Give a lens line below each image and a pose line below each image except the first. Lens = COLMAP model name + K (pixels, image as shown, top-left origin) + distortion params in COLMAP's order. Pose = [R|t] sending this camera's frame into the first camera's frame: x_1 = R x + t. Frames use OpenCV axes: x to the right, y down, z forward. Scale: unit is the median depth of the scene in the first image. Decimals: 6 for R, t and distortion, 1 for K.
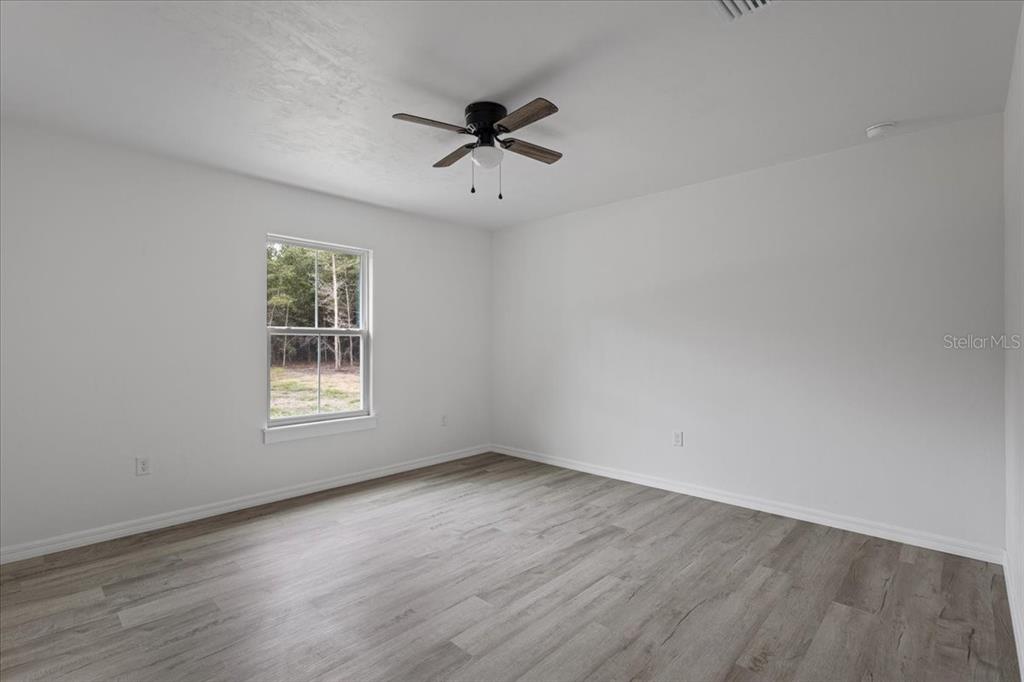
lens RADIAL K [[467.7, 0, 512.0], [0, 467.7, 341.0], [0, 0, 1]] dist [0.010617, -0.004644]
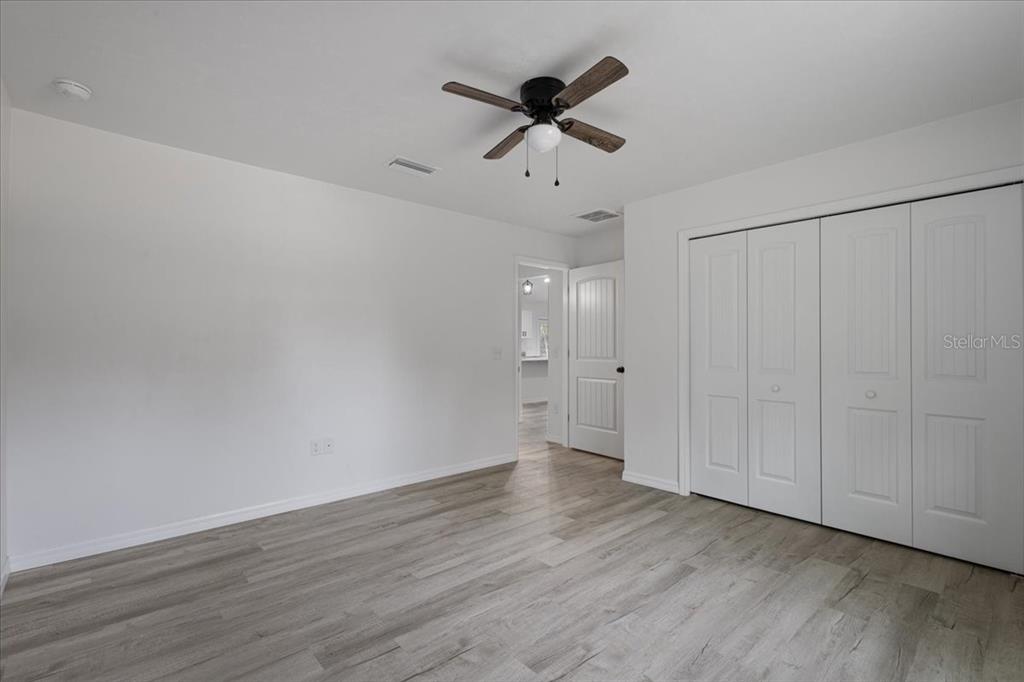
lens RADIAL K [[467.7, 0, 512.0], [0, 467.7, 341.0], [0, 0, 1]] dist [0.010617, -0.004644]
pose [[-0.996364, 0.001704, 0.085176, -0.073036], [0.000413, 0.999885, -0.015172, 0.014370], [-0.085192, -0.015082, -0.996250, 1.967654]]
